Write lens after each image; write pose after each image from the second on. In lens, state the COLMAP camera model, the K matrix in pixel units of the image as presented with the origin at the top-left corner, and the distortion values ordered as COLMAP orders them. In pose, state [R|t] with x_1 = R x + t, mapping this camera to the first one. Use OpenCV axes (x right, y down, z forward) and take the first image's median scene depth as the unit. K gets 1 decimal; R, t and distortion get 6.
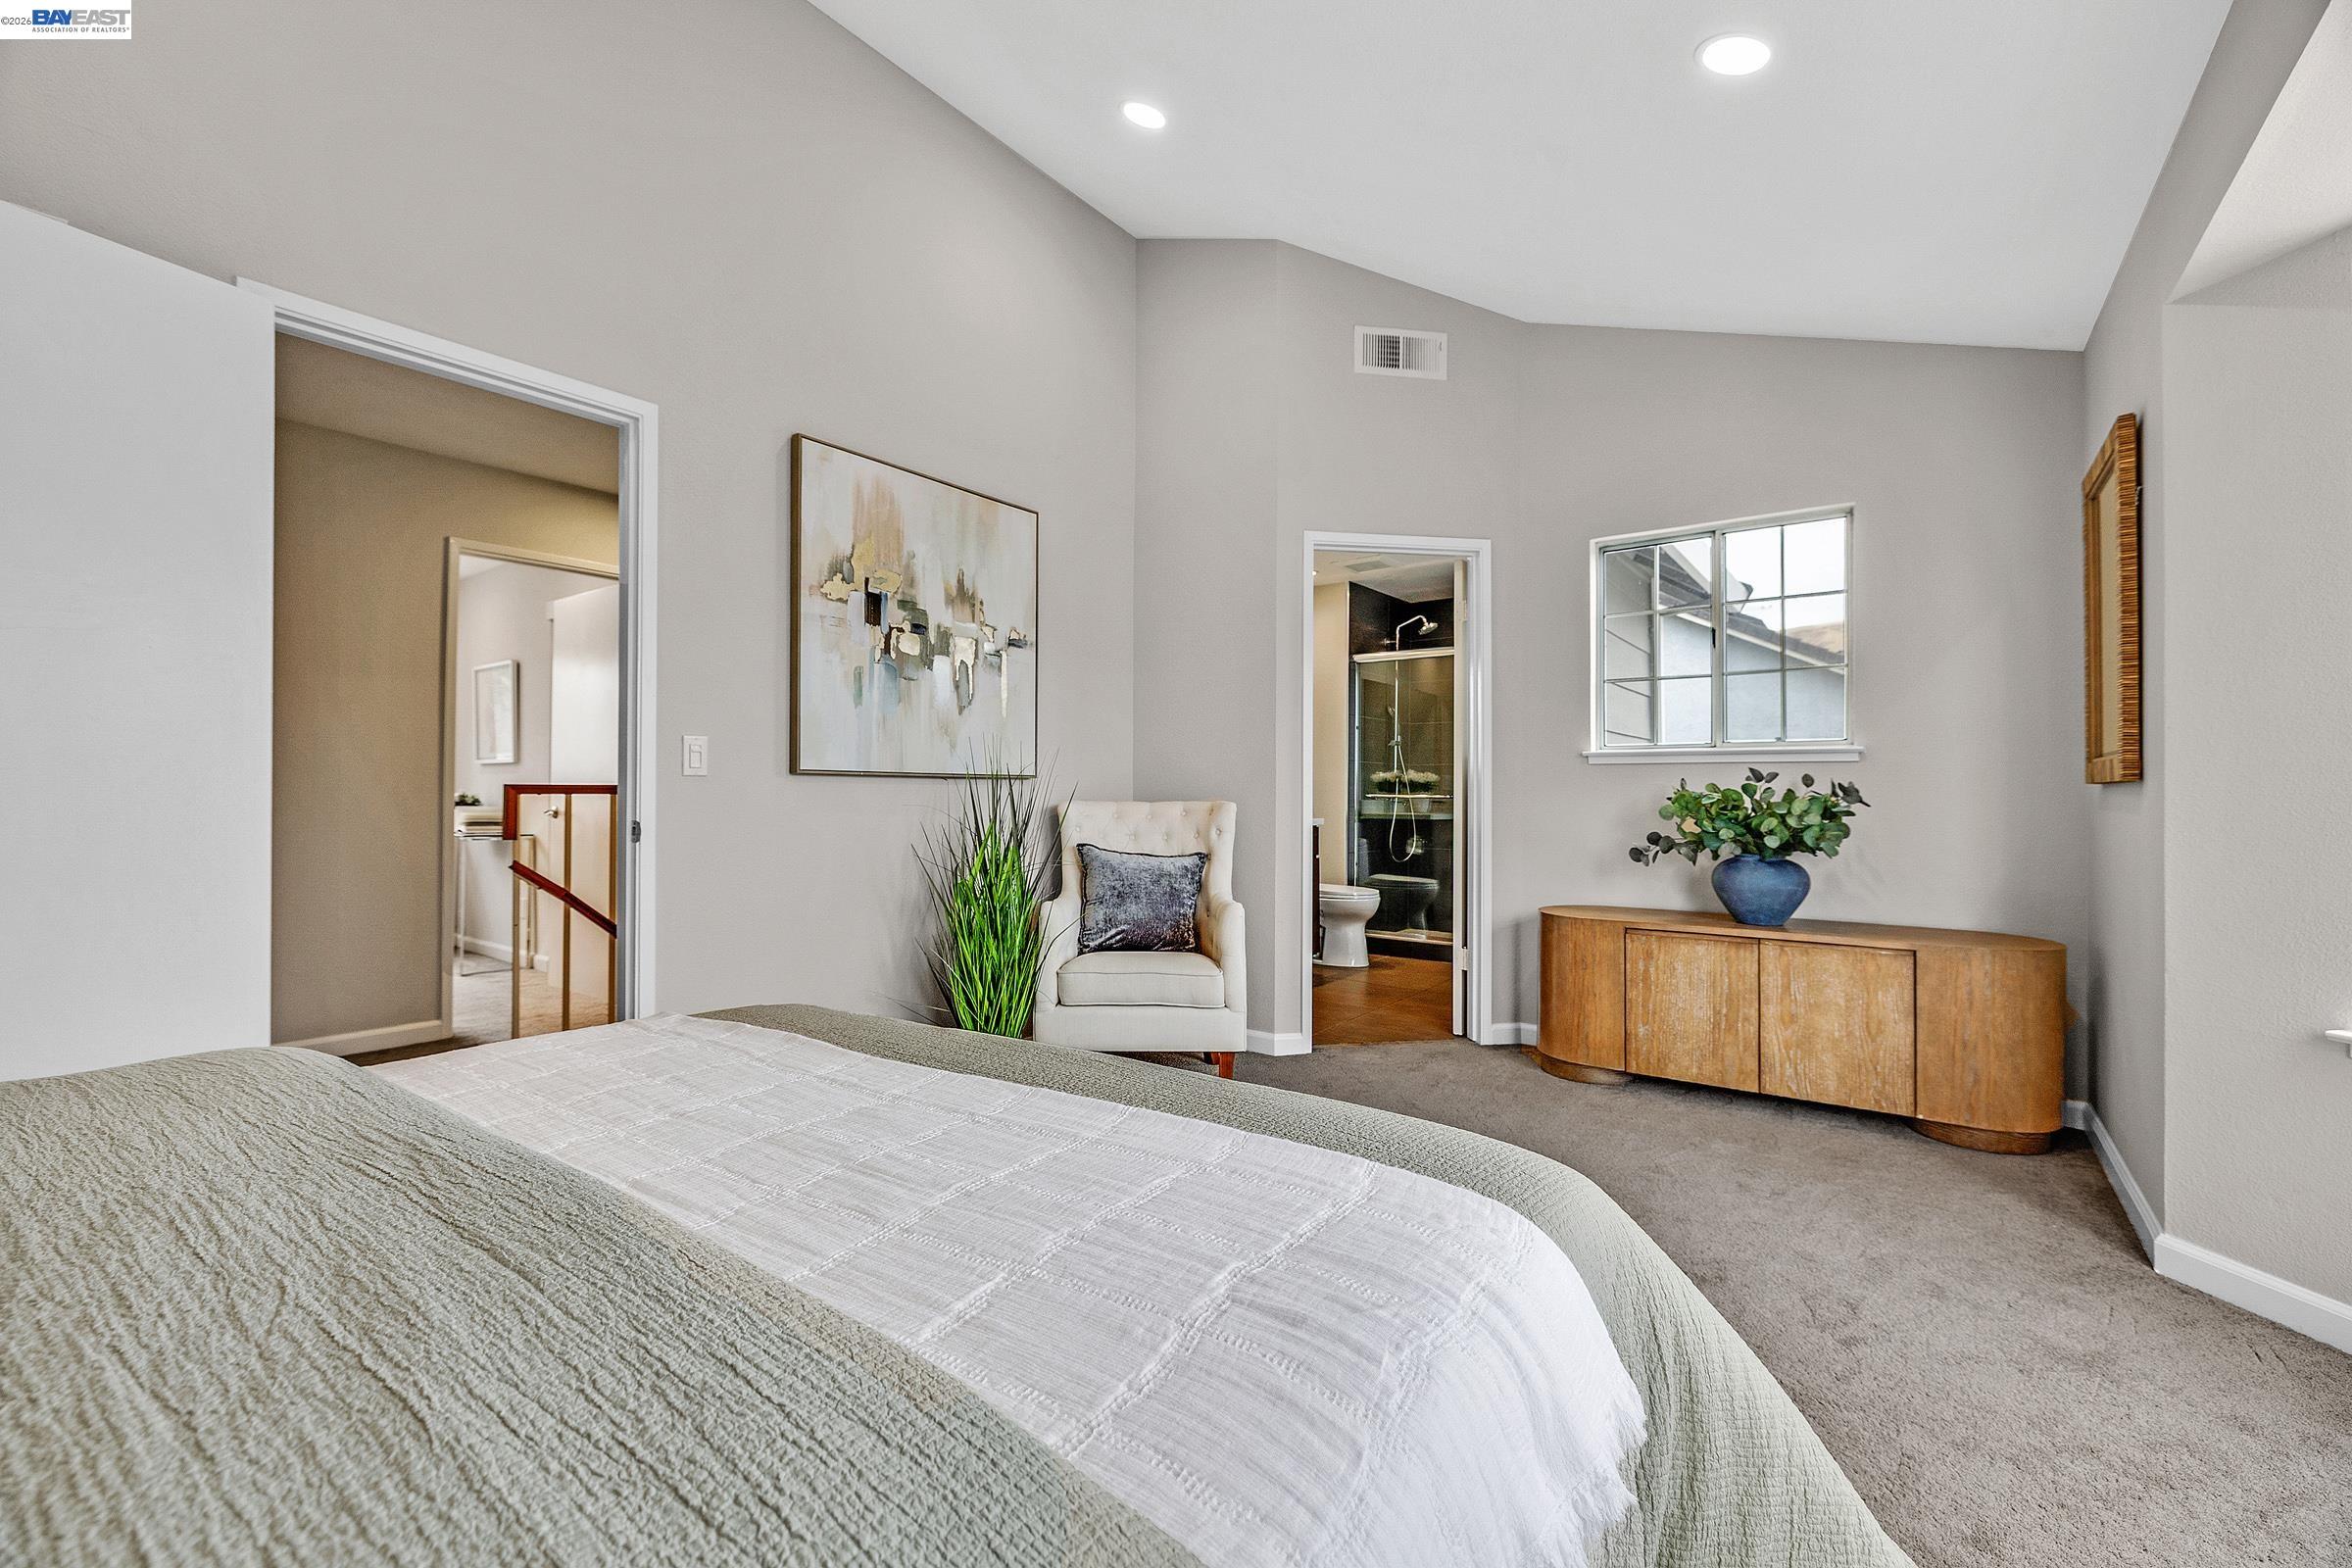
lens RADIAL K [[982.0, 0, 1169.8], [0, 982.0, 785.1], [0, 0, 1]] dist [-0.000889, -0.000329]
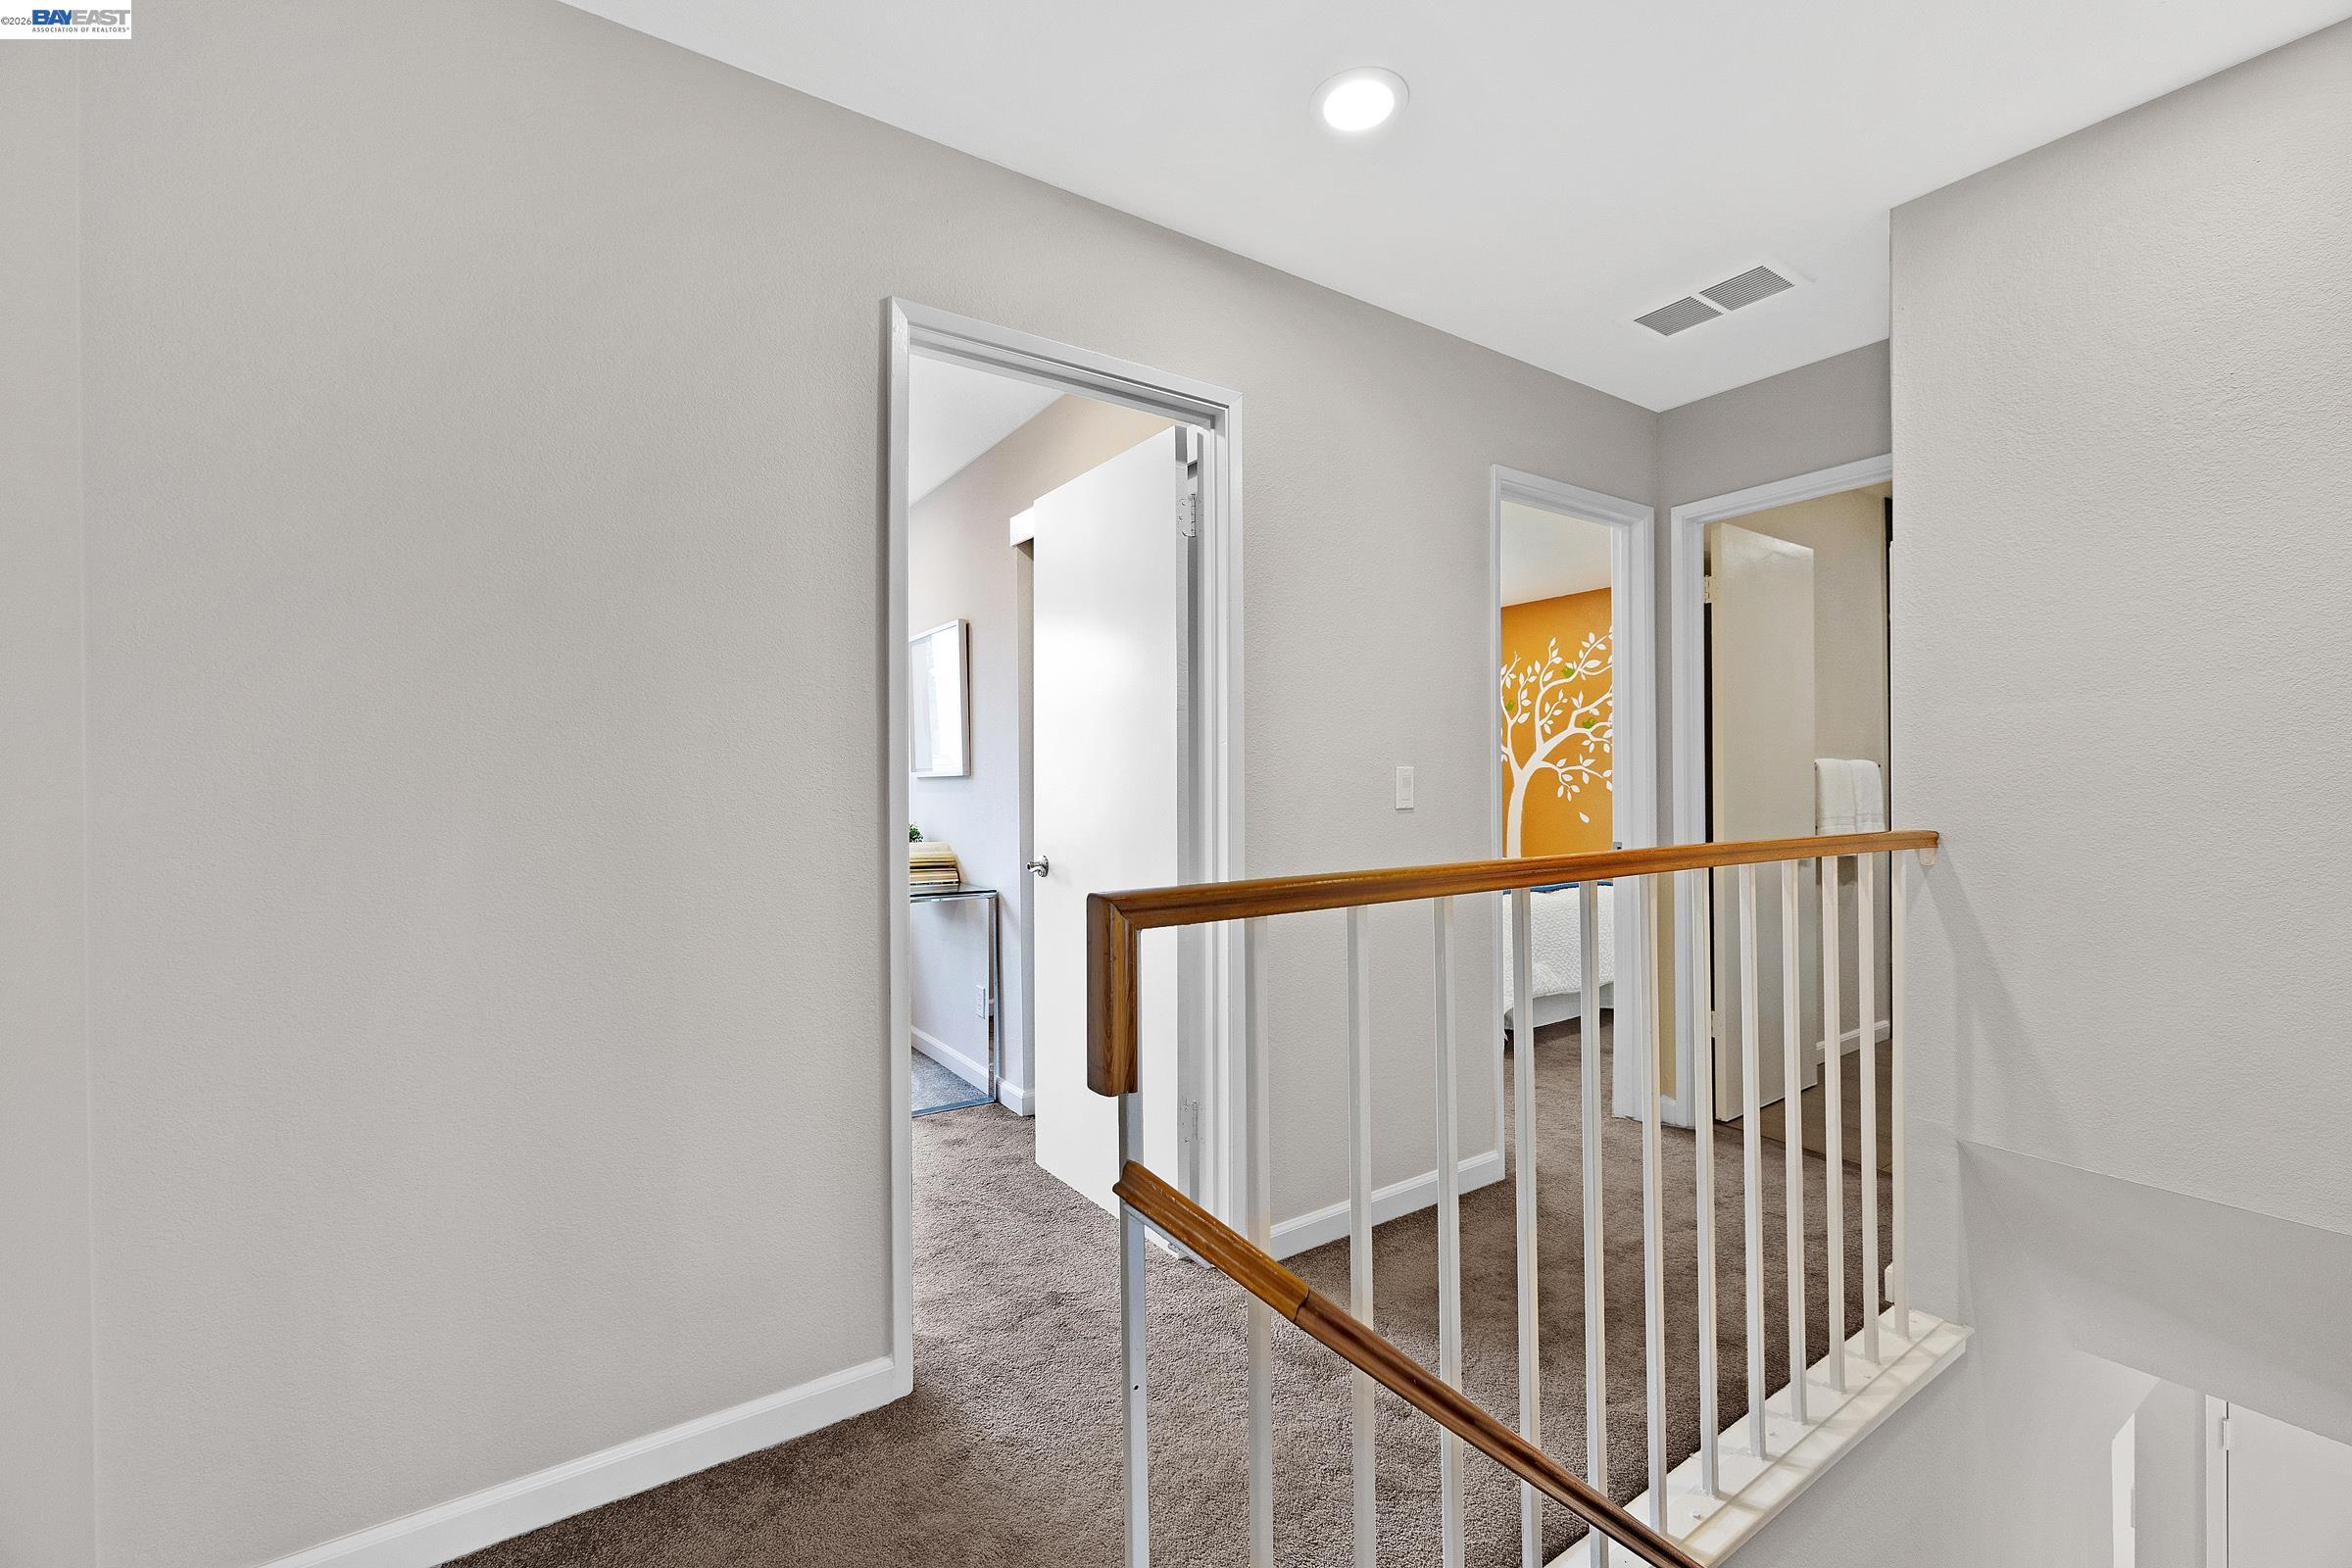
lens RADIAL K [[982.0, 0, 1169.8], [0, 982.0, 785.1], [0, 0, 1]] dist [-0.000889, -0.000329]
pose [[0.943714, -0.014238, -0.330456, -0.386946], [0.017979, 0.999804, 0.008264, -0.024082], [0.330273, -0.013740, 0.943785, 0.508030]]
